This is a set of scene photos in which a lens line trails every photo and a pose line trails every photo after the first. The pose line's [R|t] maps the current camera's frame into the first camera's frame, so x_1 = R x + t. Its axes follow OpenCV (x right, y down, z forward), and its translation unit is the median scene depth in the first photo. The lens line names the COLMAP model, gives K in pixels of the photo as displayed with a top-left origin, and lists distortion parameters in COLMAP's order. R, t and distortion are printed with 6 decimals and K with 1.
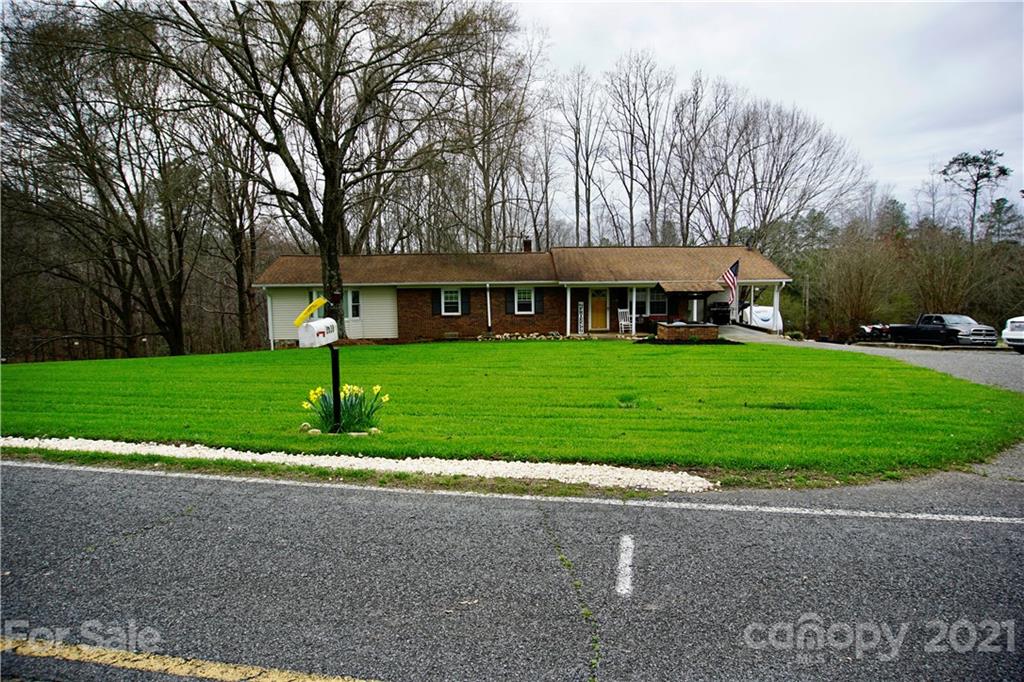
lens RADIAL K [[686.1, 0, 504.6], [0, 686.1, 342.4], [0, 0, 1]] dist [-0.048065, 0.043920]
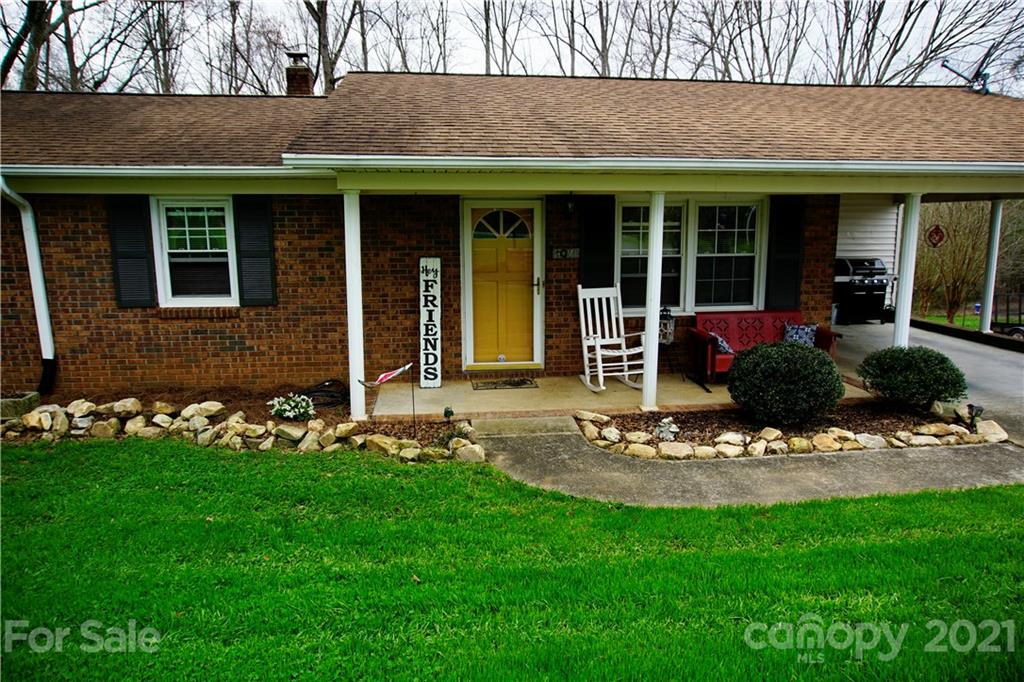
lens RADIAL K [[686.1, 0, 504.6], [0, 686.1, 342.4], [0, 0, 1]] dist [-0.048065, 0.043920]
pose [[0.994191, -0.008529, 0.107294, 0.111302], [0.000278, 0.997056, 0.076680, -0.047519], [-0.107632, -0.076204, 0.991266, 0.747889]]
